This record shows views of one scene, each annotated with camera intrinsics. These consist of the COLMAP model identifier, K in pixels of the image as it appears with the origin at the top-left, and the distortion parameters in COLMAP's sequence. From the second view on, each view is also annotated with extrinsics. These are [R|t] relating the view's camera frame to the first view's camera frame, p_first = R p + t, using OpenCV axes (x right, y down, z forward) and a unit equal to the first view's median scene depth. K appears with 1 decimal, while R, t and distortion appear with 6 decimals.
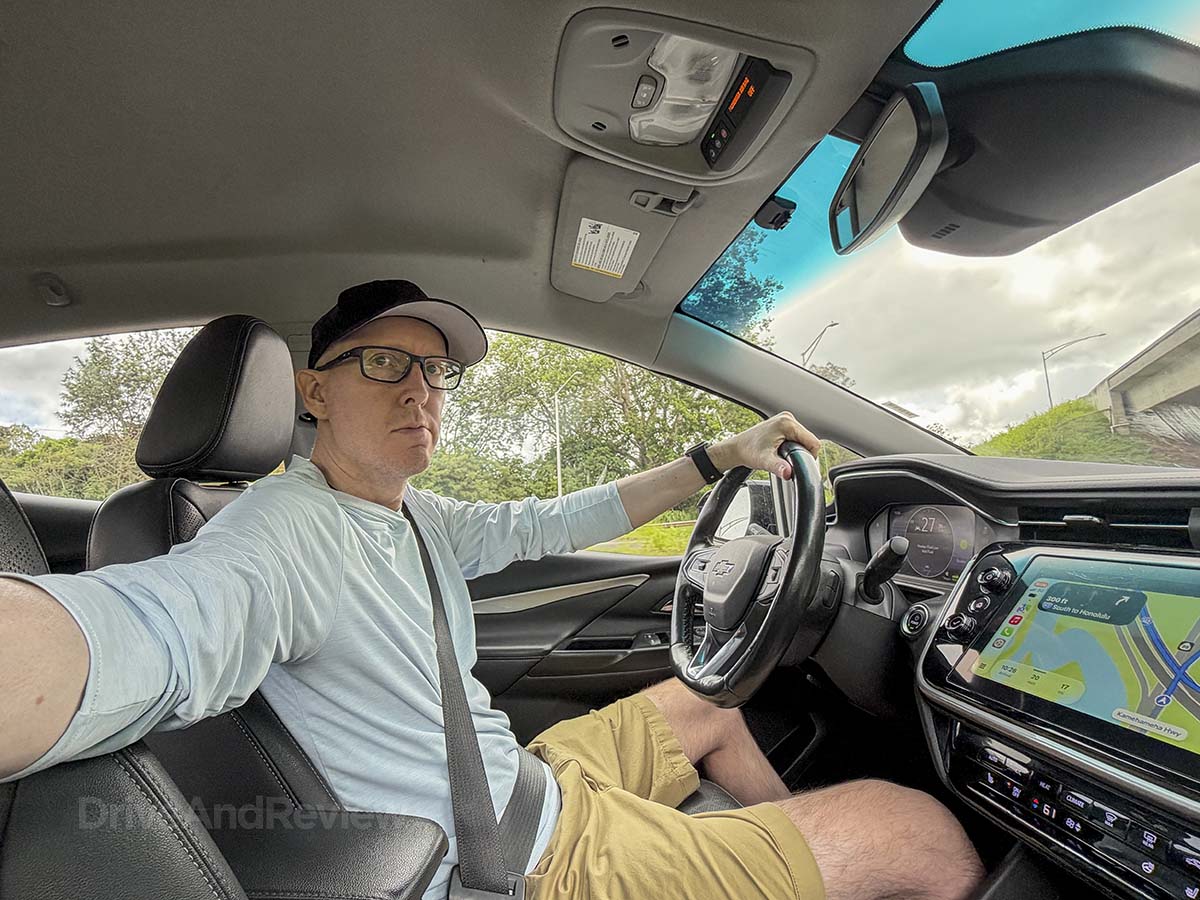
lens RADIAL K [[559.0, 0, 600.0], [0, 559.0, 450.0], [0, 0, 1]] dist [0.000581, 0.000173]
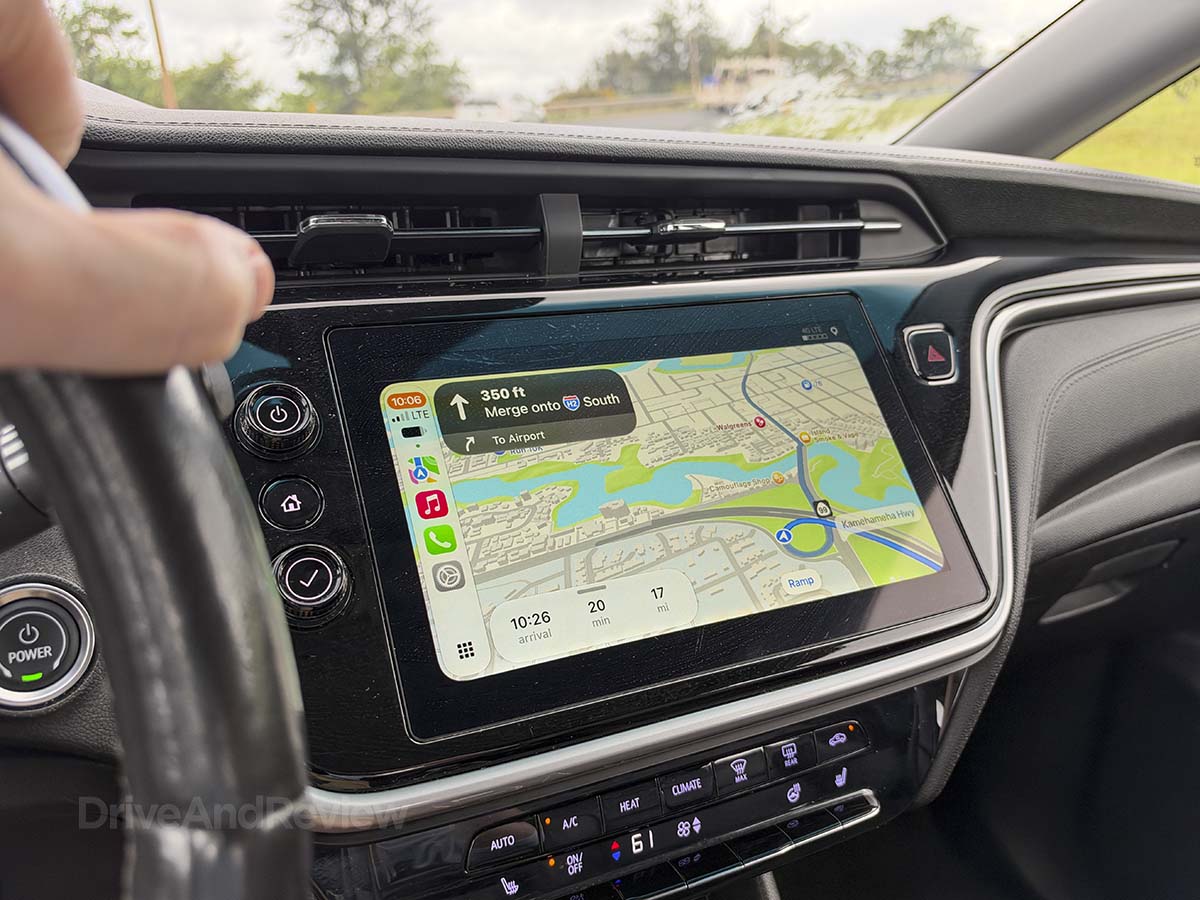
lens RADIAL K [[925.9, 0, 600.0], [0, 925.9, 450.0], [0, 0, 1]] dist [0.098475, -0.248003]
pose [[-0.278334, -0.268102, 0.922308, 0.140421], [-0.097510, 0.963179, 0.250556, 0.106078], [-0.955522, -0.020196, -0.294228, 1.213397]]
